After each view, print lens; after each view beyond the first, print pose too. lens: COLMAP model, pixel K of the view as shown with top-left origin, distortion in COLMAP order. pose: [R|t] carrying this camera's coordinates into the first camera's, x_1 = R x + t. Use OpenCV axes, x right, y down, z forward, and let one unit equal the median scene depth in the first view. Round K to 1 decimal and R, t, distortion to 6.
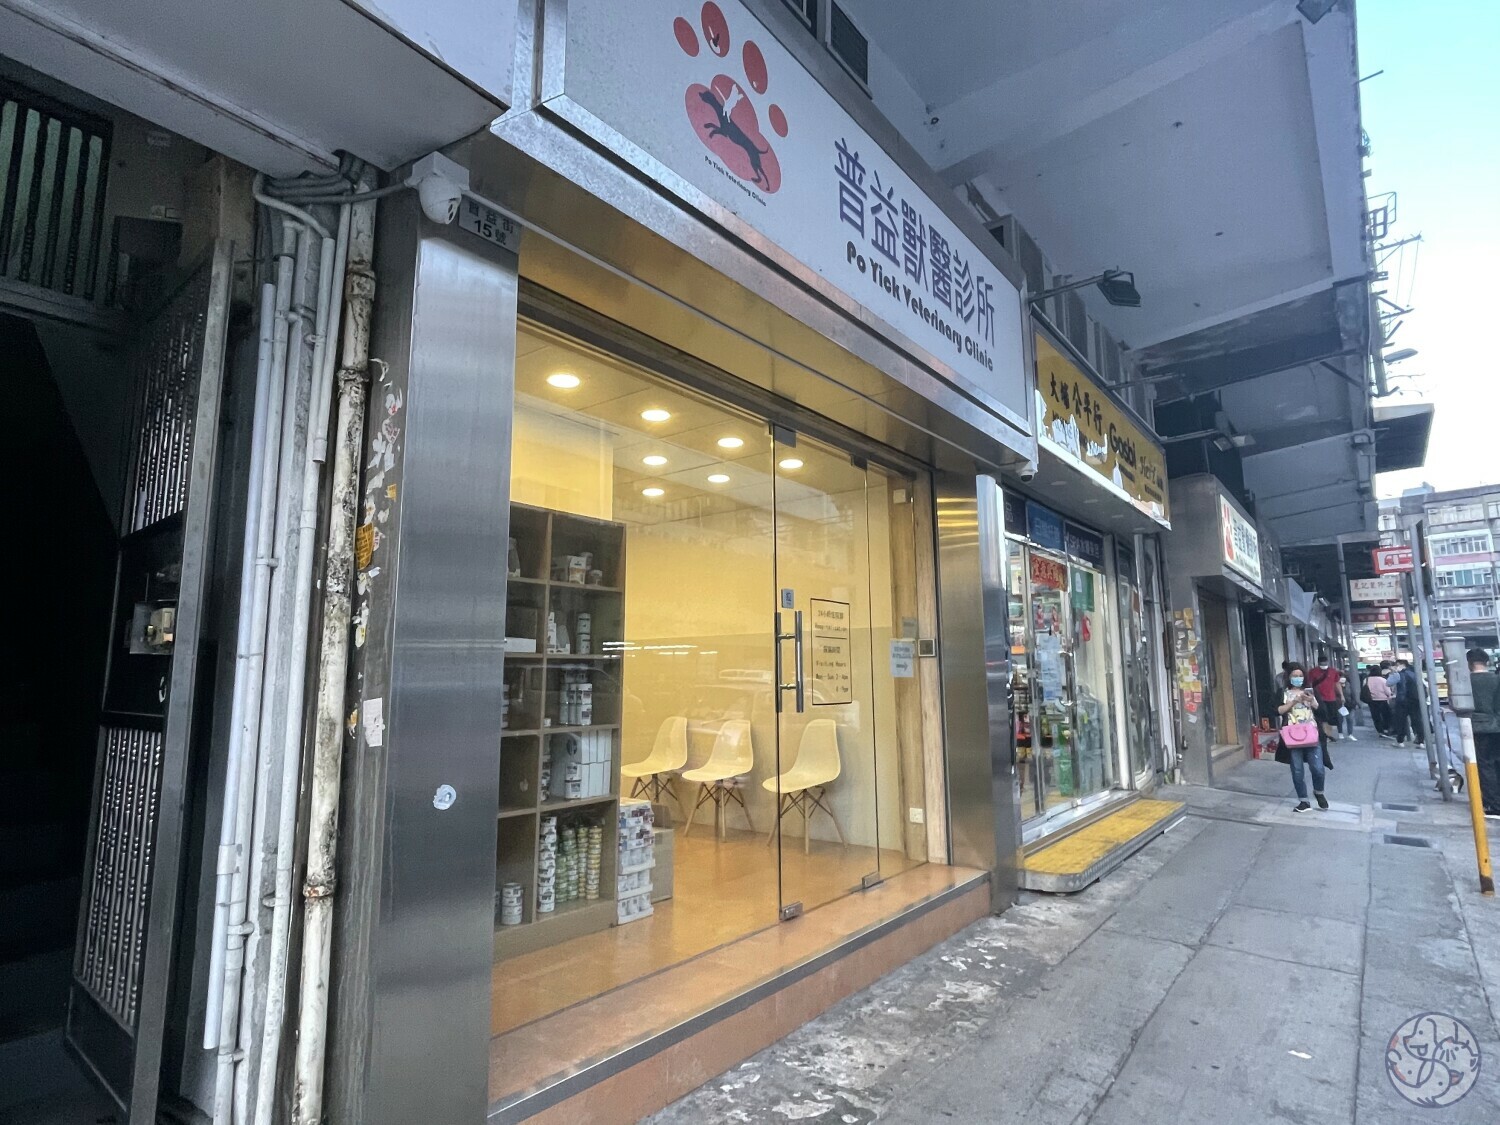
lens RADIAL K [[783.5, 0, 762.3], [0, 783.5, 555.4], [0, 0, 1]] dist [-0.009442, 0.002224]
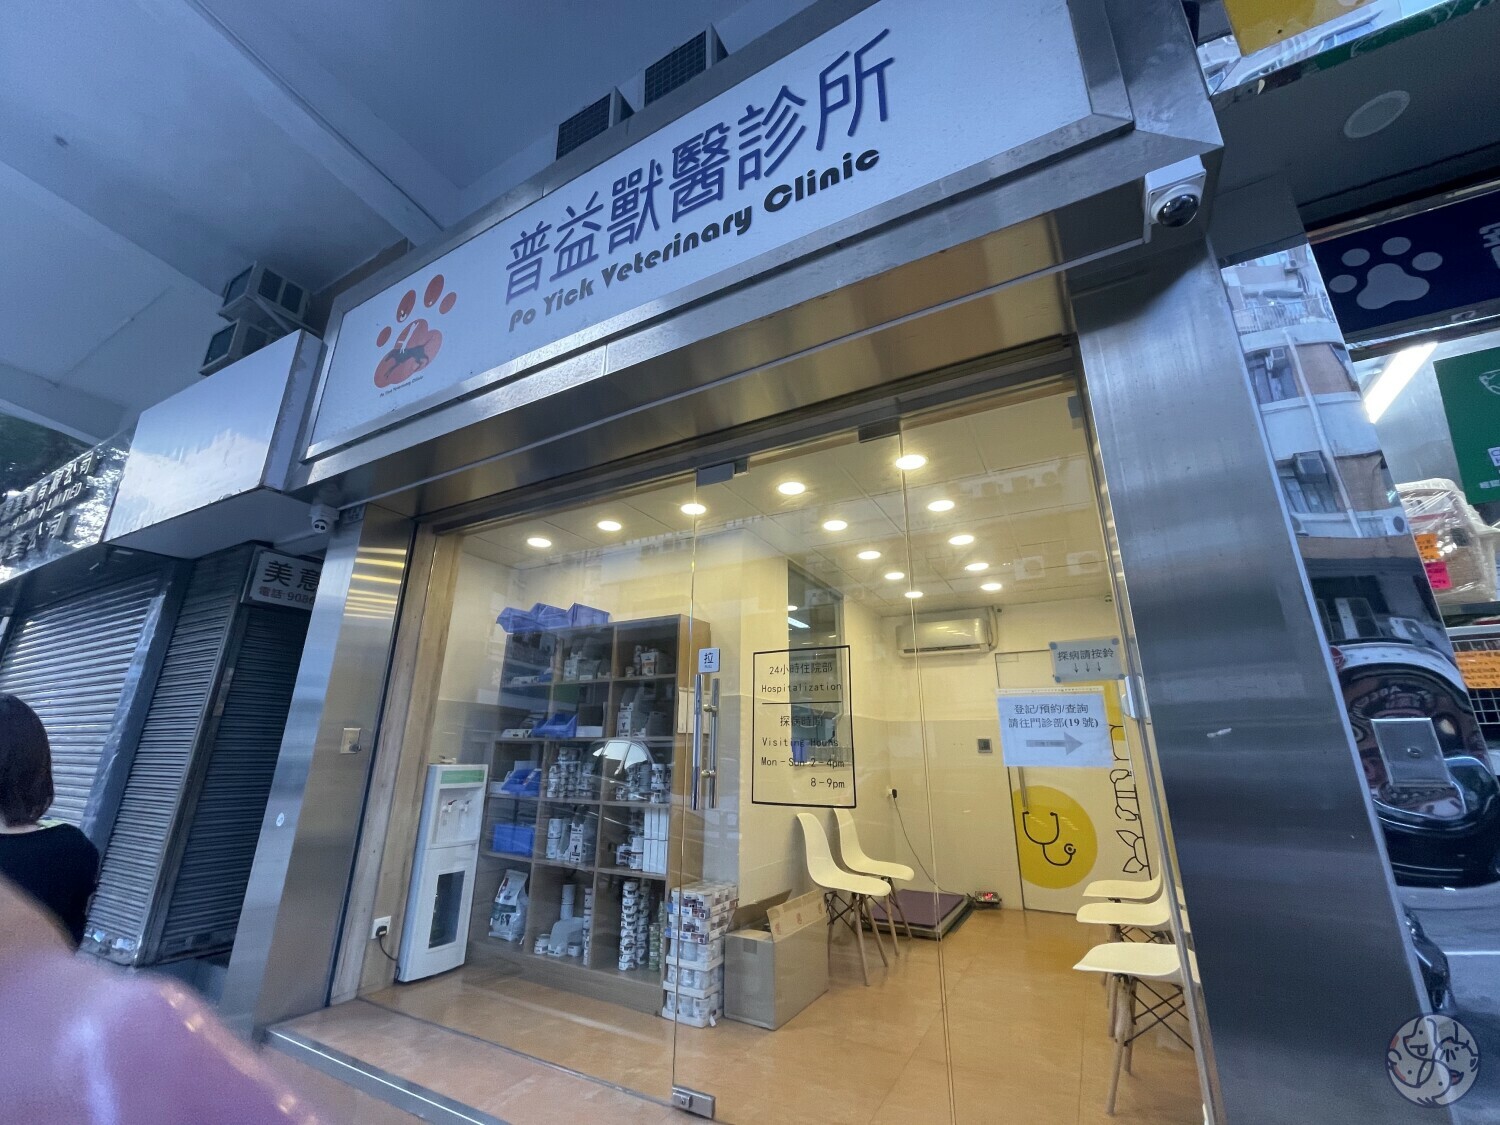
lens RADIAL K [[605.1, 0, 749.0], [0, 605.1, 558.4], [0, 0, 1]] dist [-0.003303, 0.000662]
pose [[0.160594, -0.300326, -0.940220, 0.275336], [0.142805, 0.949631, -0.278940, 0.056320], [0.976635, -0.089472, 0.195393, 0.382300]]
